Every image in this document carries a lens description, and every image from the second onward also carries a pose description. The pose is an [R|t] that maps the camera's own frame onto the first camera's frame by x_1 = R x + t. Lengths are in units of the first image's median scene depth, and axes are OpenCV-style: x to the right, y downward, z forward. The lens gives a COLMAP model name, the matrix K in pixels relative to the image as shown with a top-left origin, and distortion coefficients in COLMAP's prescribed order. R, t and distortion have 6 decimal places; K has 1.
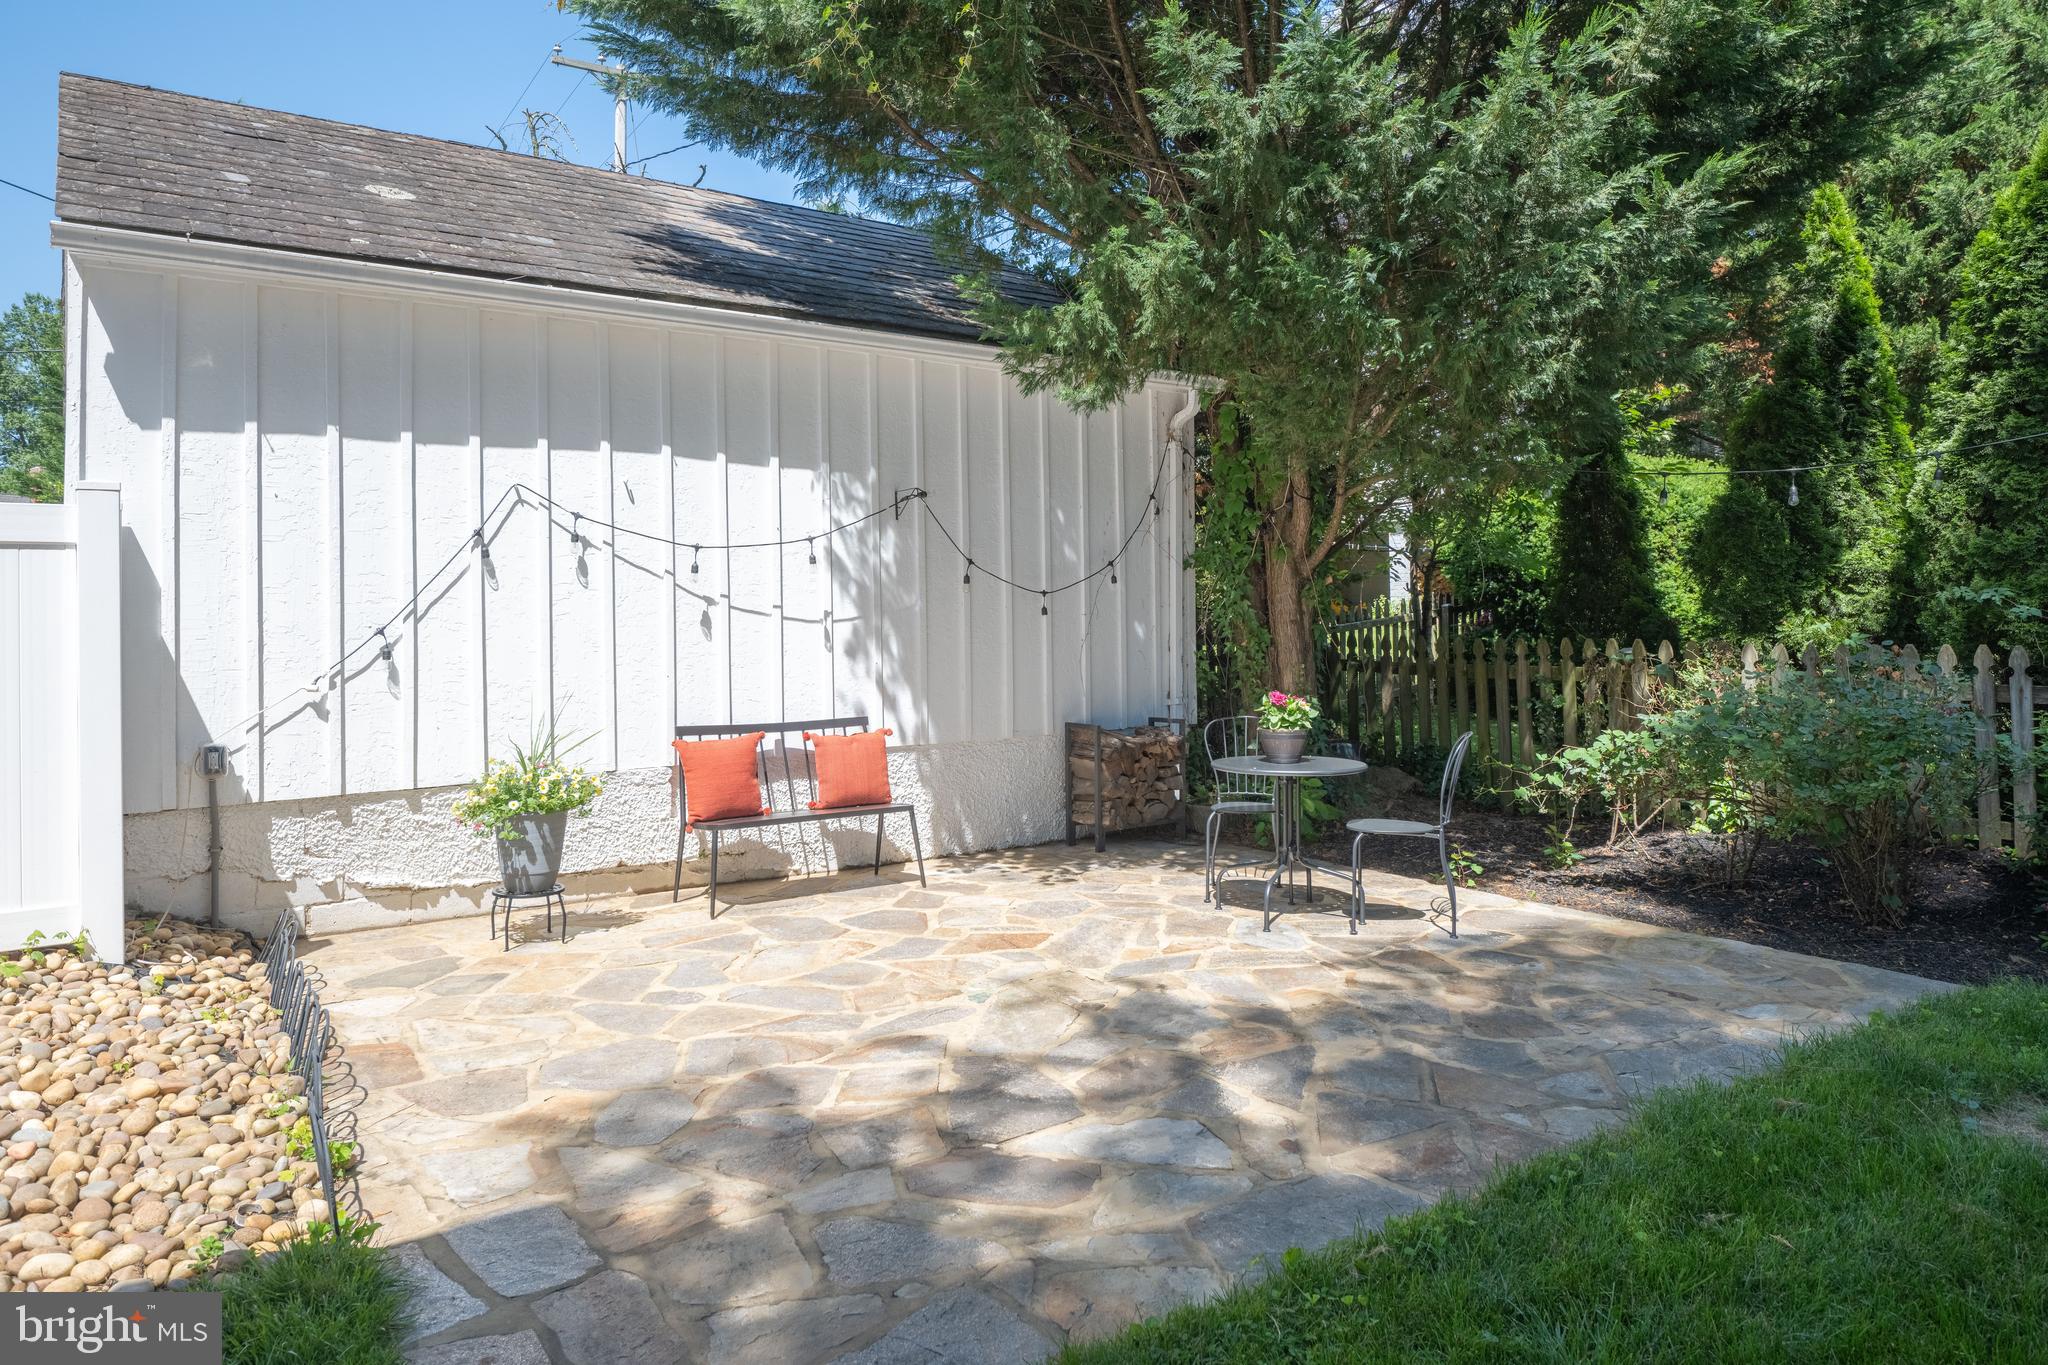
lens RADIAL K [[1293.8, 0, 982.5], [0, 1293.8, 592.6], [0, 0, 1]] dist [-0.007984, -0.010364]
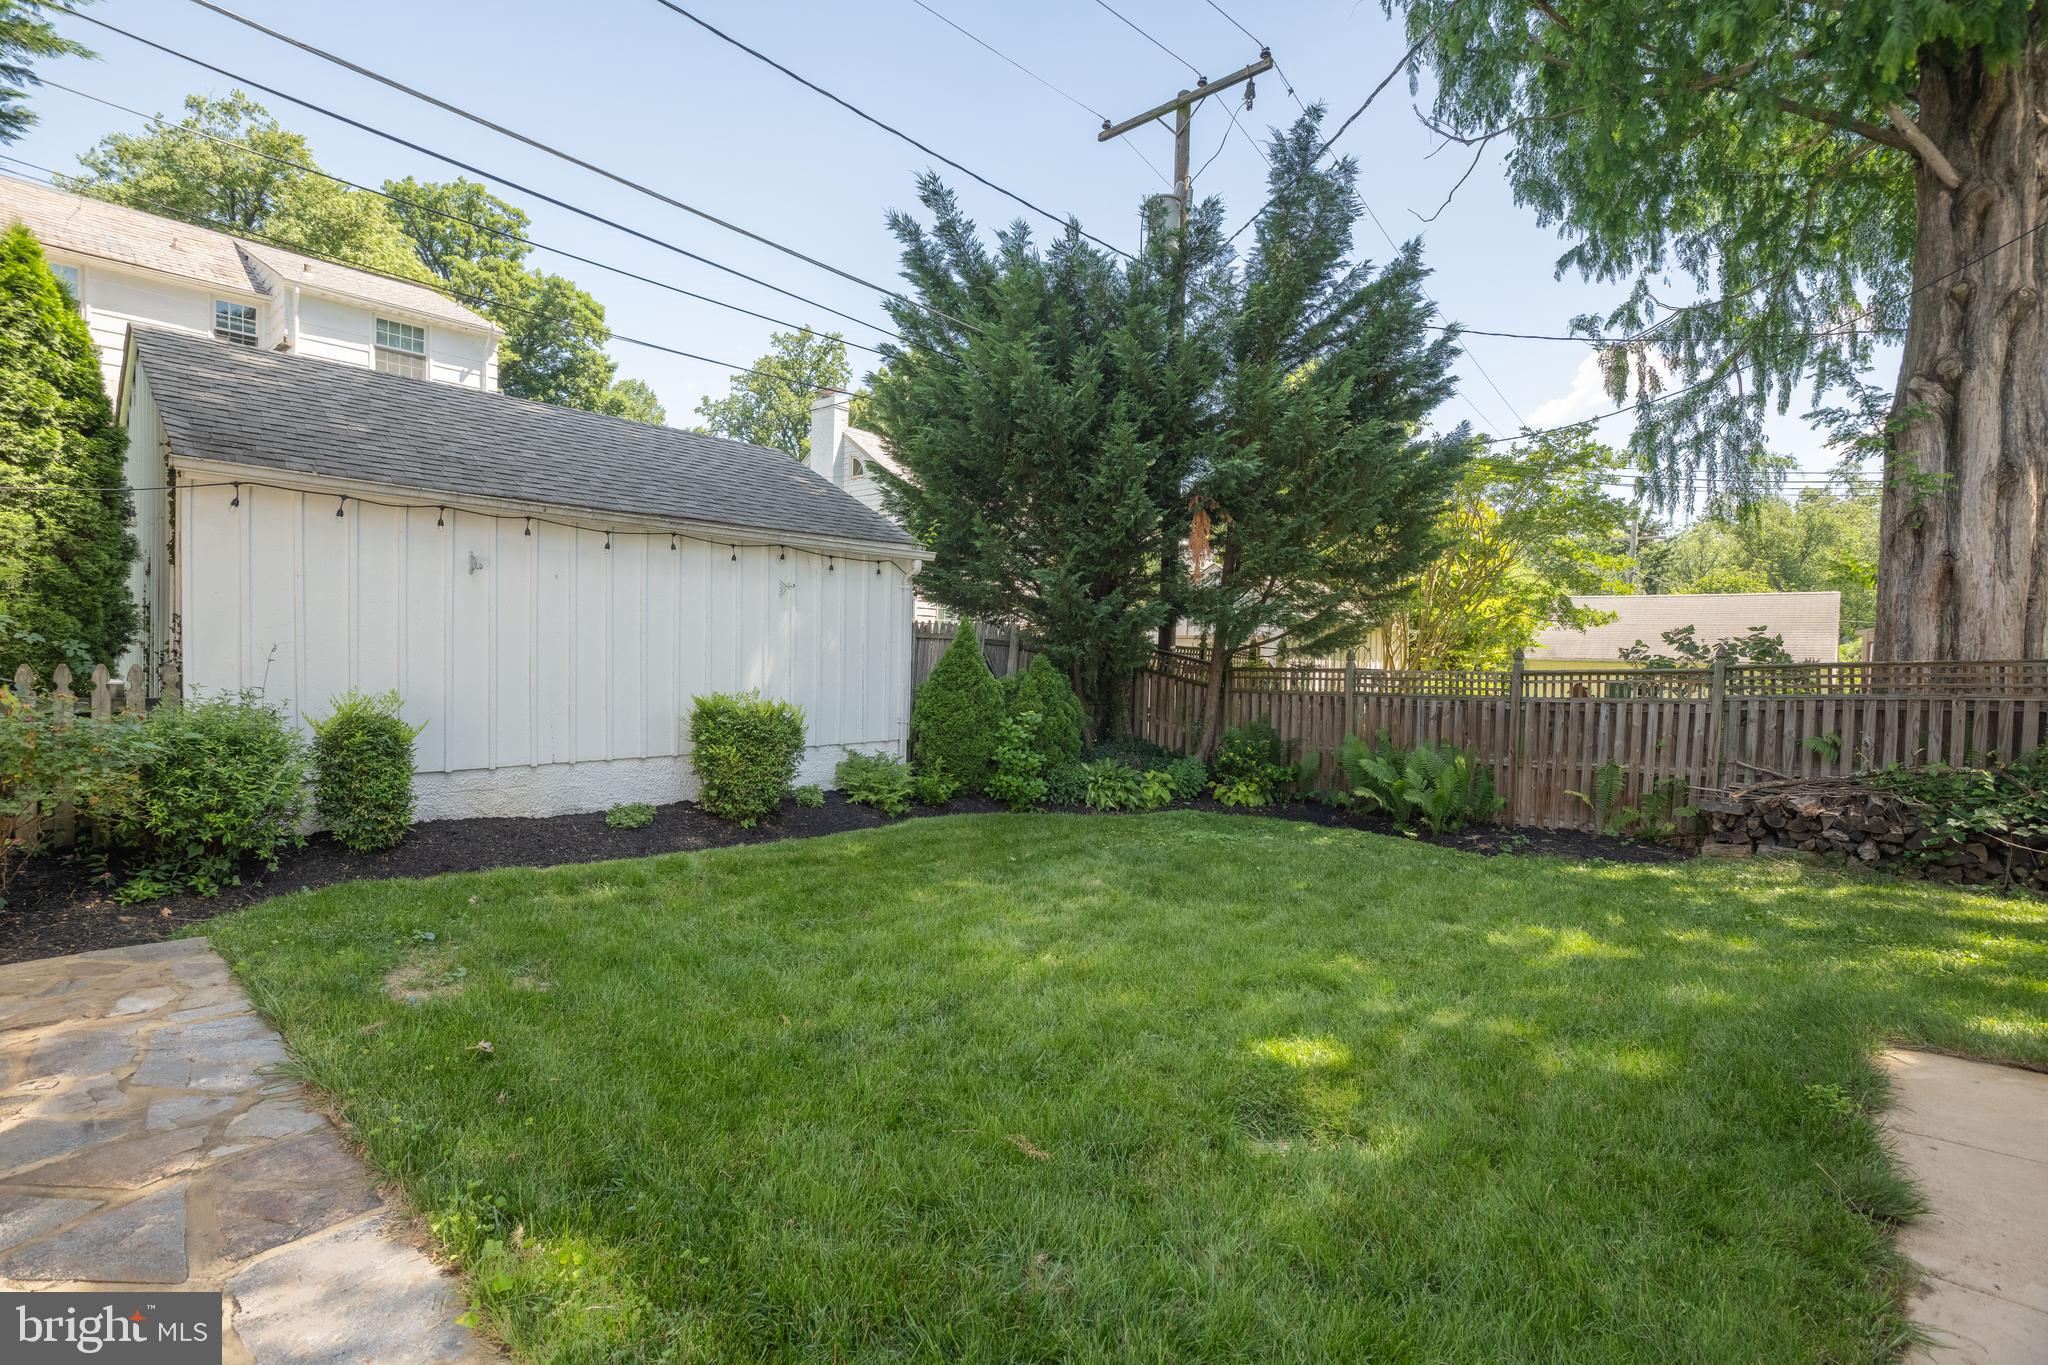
lens RADIAL K [[942.6, 0, 1017.4], [0, 942.6, 688.4], [0, 0, 1]] dist [-0.026340, -0.001245]
pose [[-0.220361, -0.026539, 0.975057, -0.219404], [-0.045129, 0.998837, 0.016988, 0.008648], [-0.974374, -0.040260, -0.221303, 0.323586]]
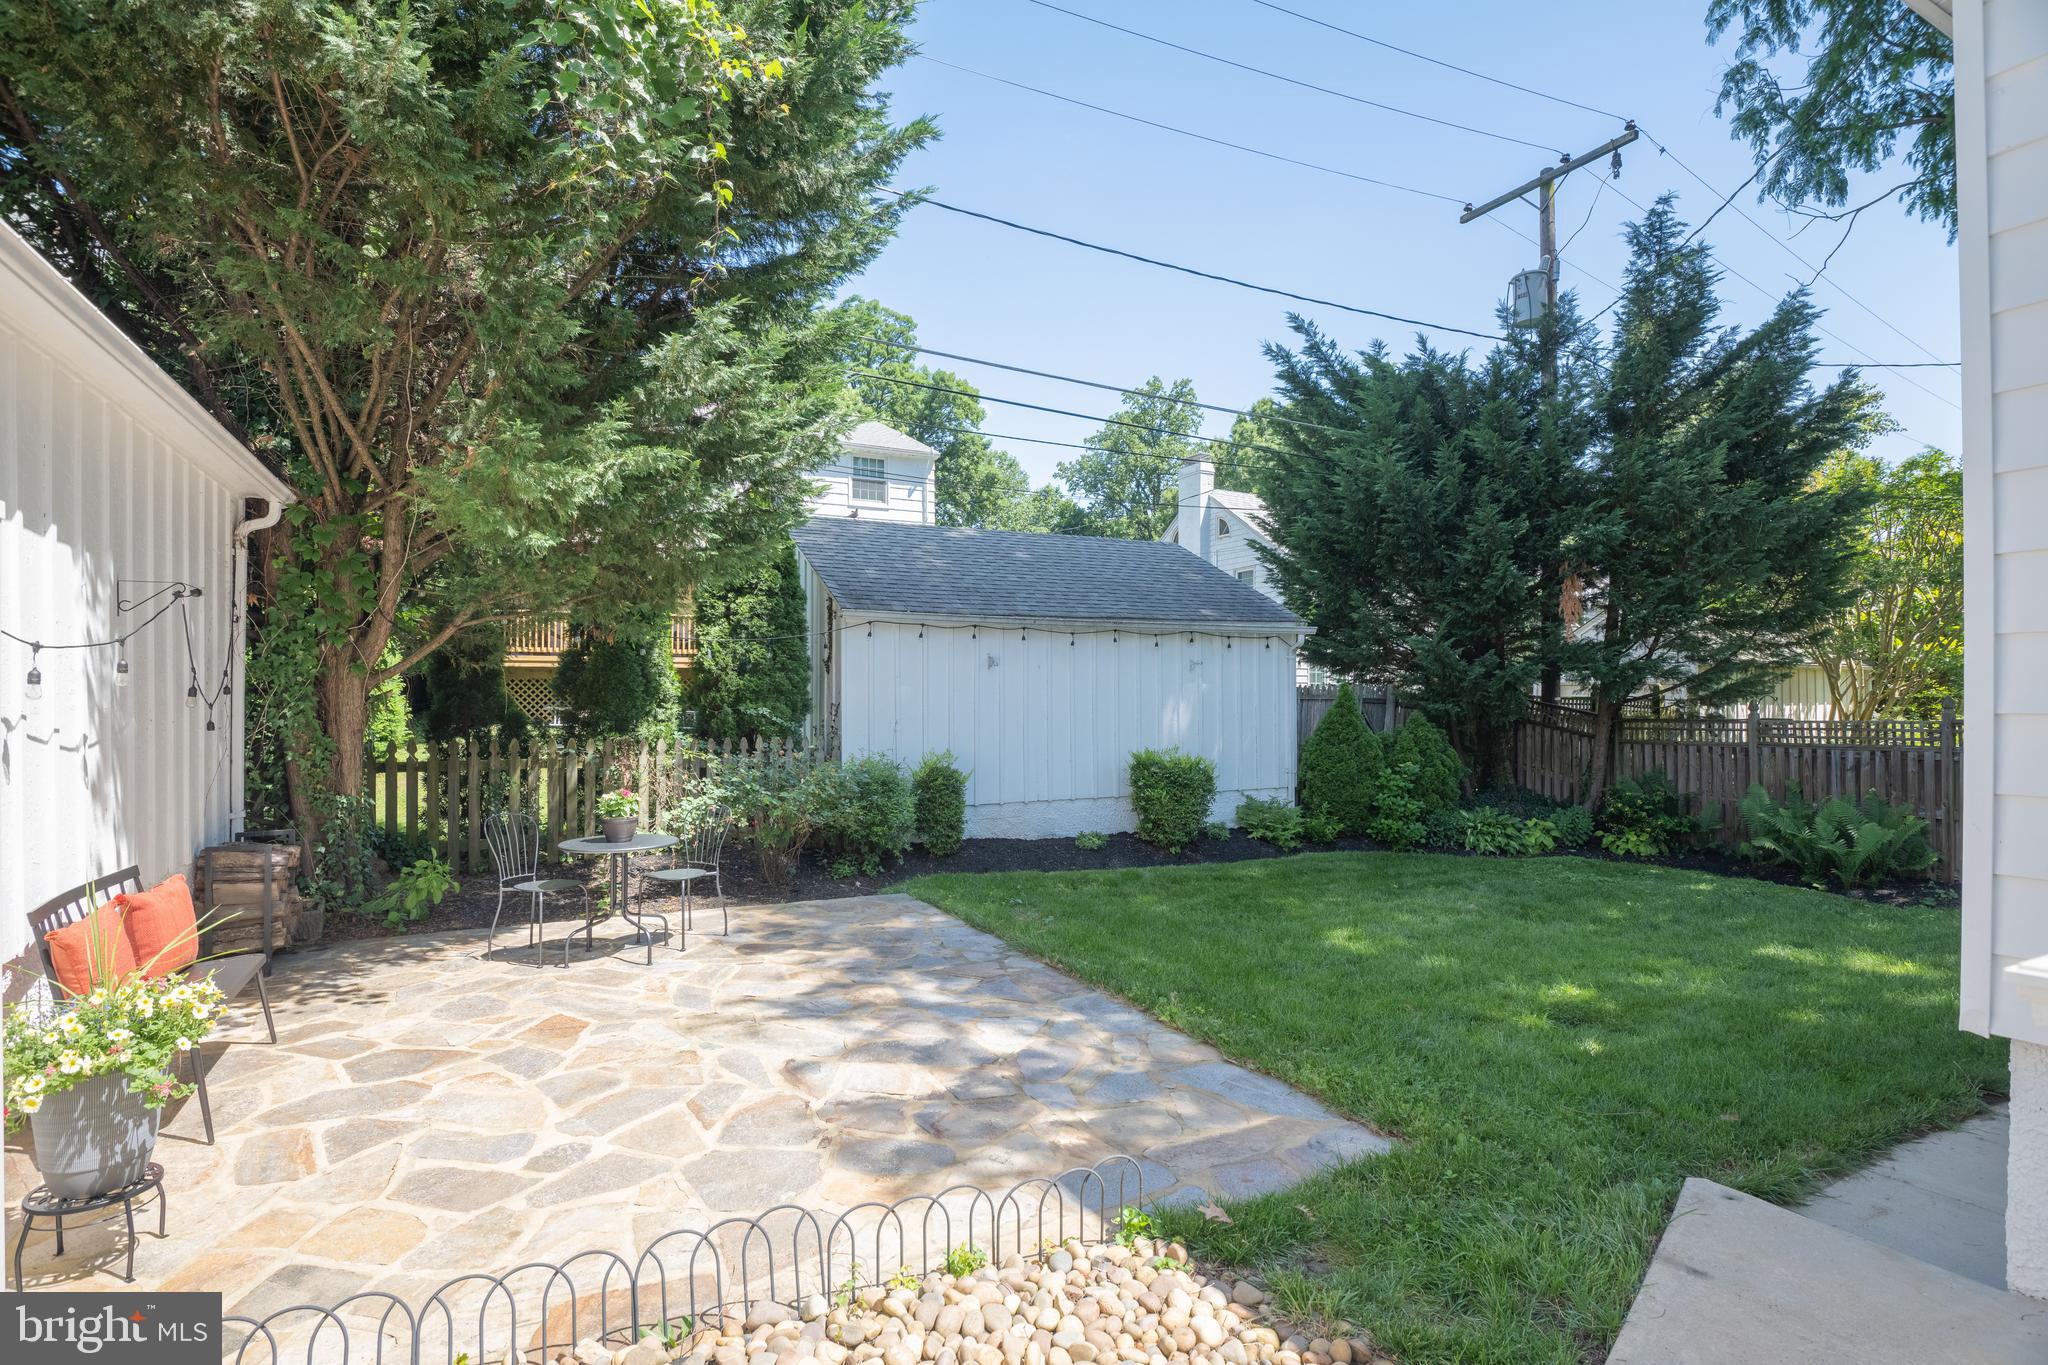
lens RADIAL K [[988.4, 0, 1013.4], [0, 988.4, 675.2], [0, 0, 1]] dist [0.002037, -0.001937]
pose [[0.144064, 0.034427, 0.988969, -0.685669], [-0.025827, 0.999185, -0.031021, -0.017027], [-0.989231, -0.021073, 0.144835, 0.429939]]
